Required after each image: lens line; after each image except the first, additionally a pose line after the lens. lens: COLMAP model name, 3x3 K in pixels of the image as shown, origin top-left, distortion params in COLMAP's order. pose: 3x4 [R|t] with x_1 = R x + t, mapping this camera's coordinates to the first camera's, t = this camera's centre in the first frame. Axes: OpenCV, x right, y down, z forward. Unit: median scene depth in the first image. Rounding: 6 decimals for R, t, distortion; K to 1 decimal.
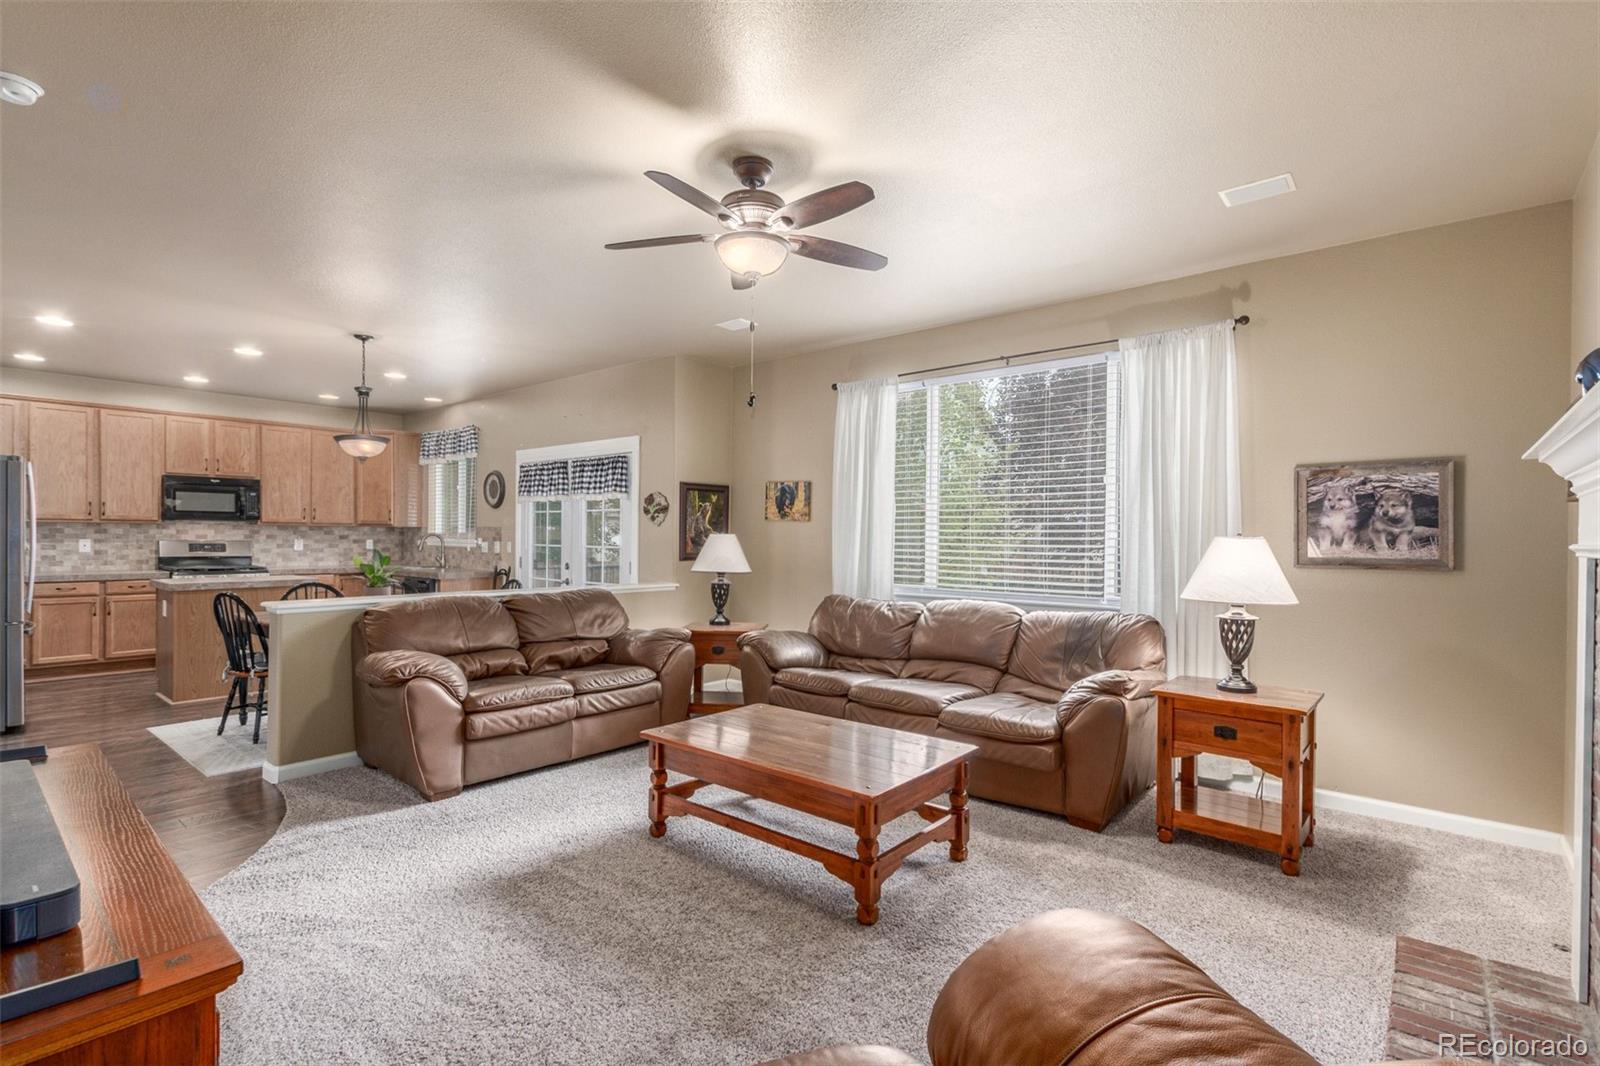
lens RADIAL K [[744.1, 0, 813.0], [0, 744.1, 541.0], [0, 0, 1]] dist [0.010715, -0.002592]
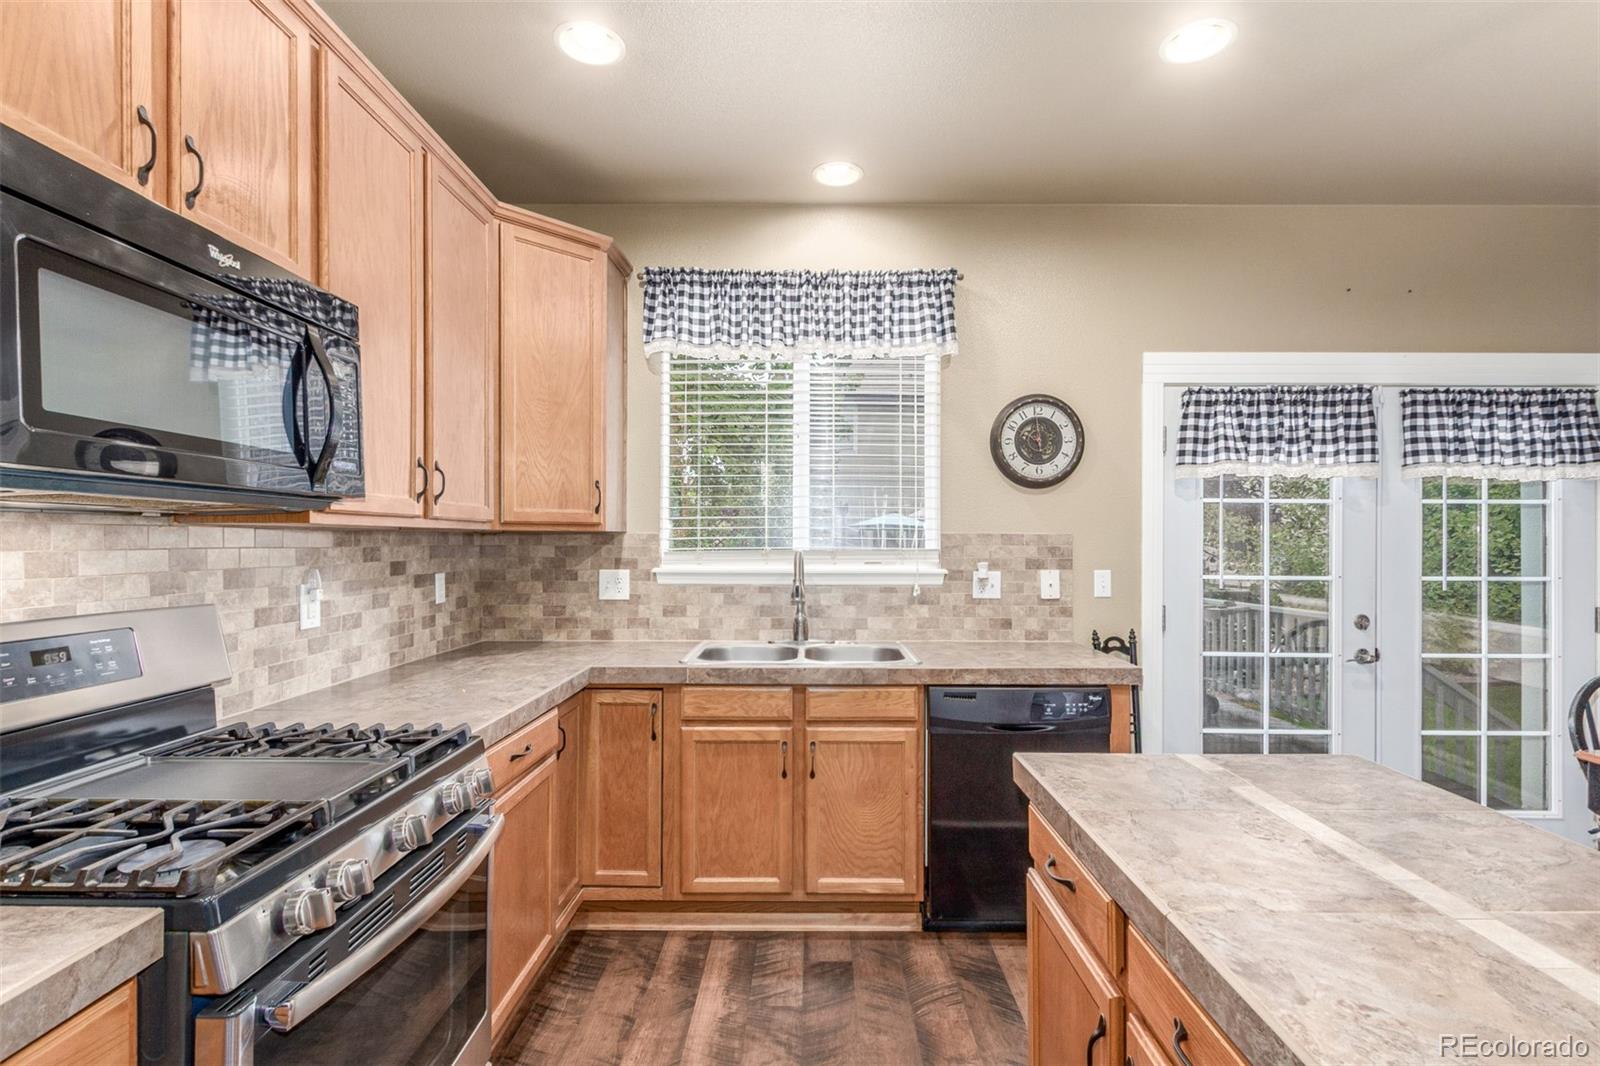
lens RADIAL K [[744.1, 0, 803.7], [0, 744.1, 539.8], [0, 0, 1]] dist [0.010715, -0.002592]
pose [[0.767083, -0.007337, 0.641506, -0.889977], [0.009615, 0.999954, -0.000061, -0.018822], [-0.641476, 0.006215, 0.767118, 0.873266]]
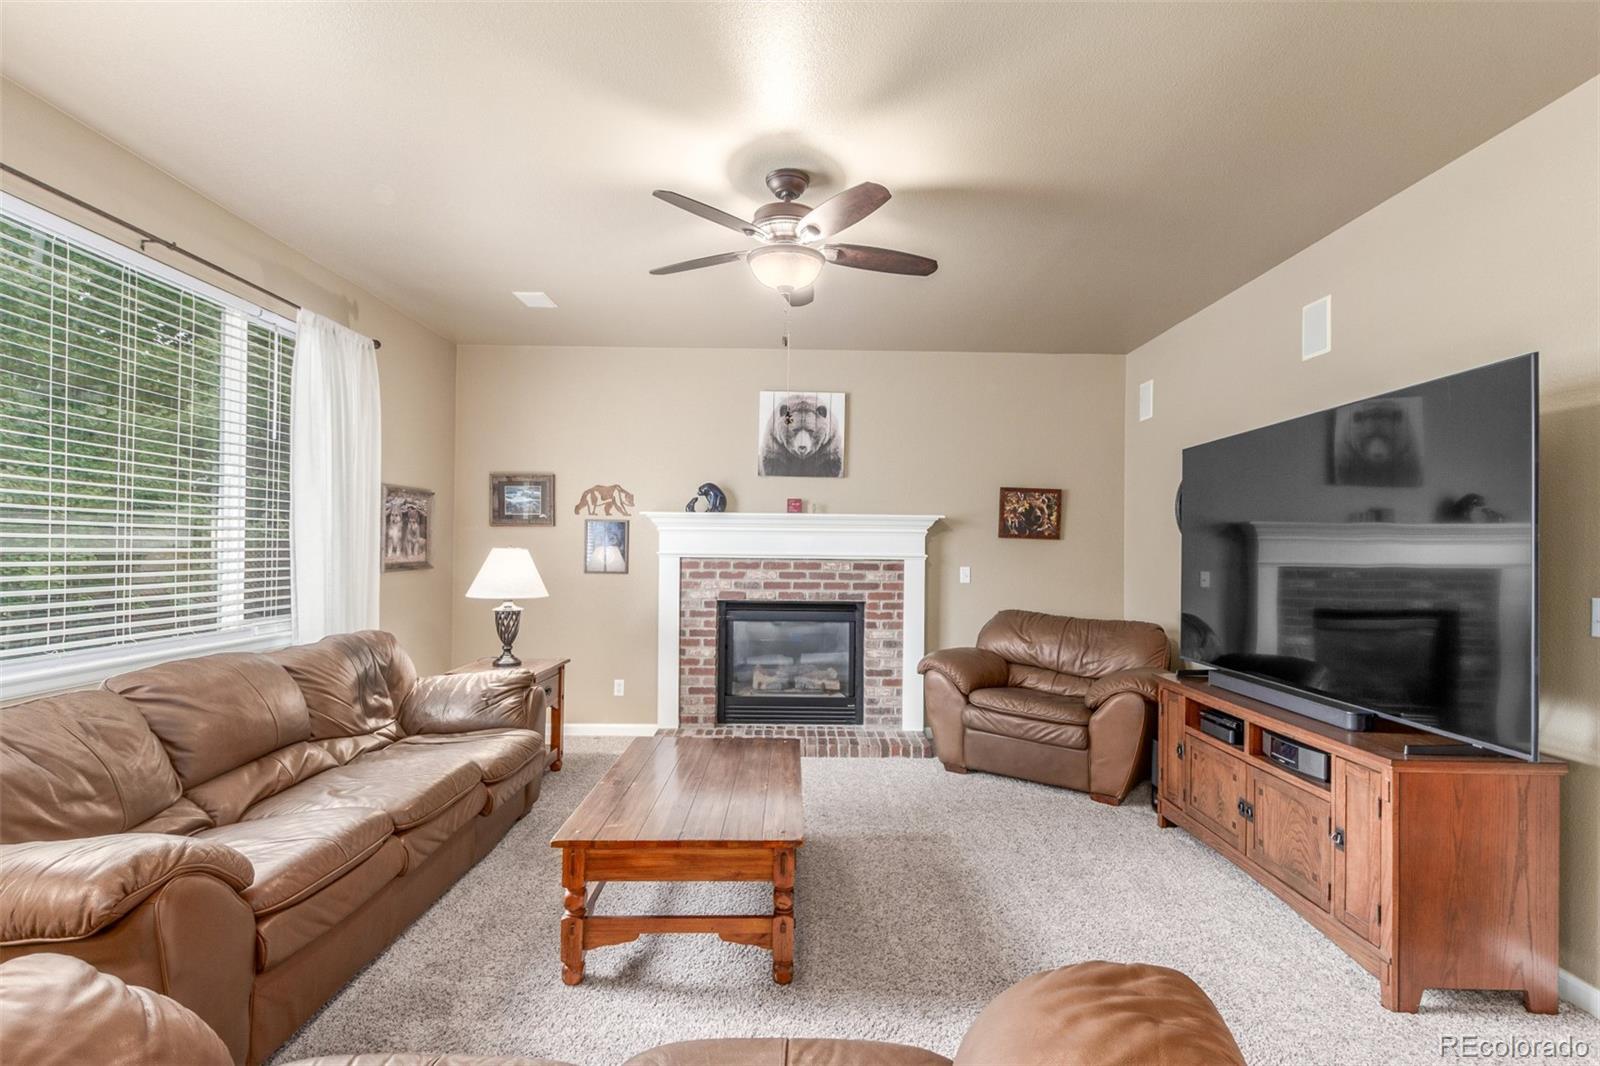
lens RADIAL K [[744.1, 0, 788.6], [0, 744.1, 553.0], [0, 0, 1]] dist [0.010715, -0.002592]
pose [[-0.630521, -0.018464, 0.775952, -0.350096], [-0.007008, 0.999812, 0.018096, -0.010998], [-0.776140, 0.005971, -0.630532, 0.679044]]
